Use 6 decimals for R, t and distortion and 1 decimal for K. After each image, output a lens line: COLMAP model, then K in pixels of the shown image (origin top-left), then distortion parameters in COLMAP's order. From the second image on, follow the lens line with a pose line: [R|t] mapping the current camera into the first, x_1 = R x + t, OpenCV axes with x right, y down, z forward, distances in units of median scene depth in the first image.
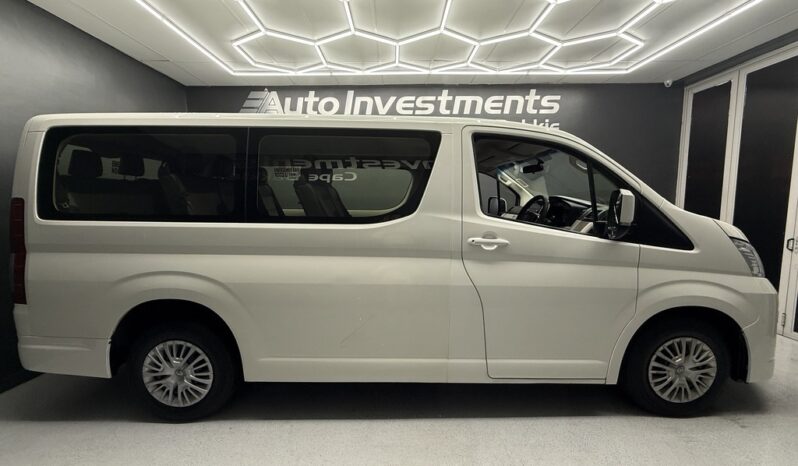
lens RADIAL K [[313.1, 0, 399.6], [0, 313.1, 229.7], [0, 0, 1]] dist [-0.001508, -0.000046]
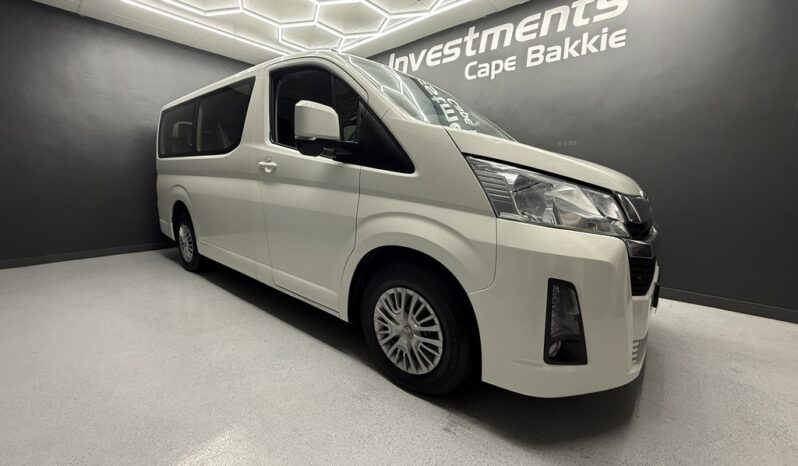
lens RADIAL K [[320.5, 0, 399.0], [0, 320.5, 233.0], [0, 0, 1]] dist [-0.000813, 0.000032]
pose [[0.757482, 0.117076, -0.642272, 1.383958], [-0.079701, 0.993014, 0.087012, 0.139536], [0.647972, -0.014721, 0.761522, 0.384258]]
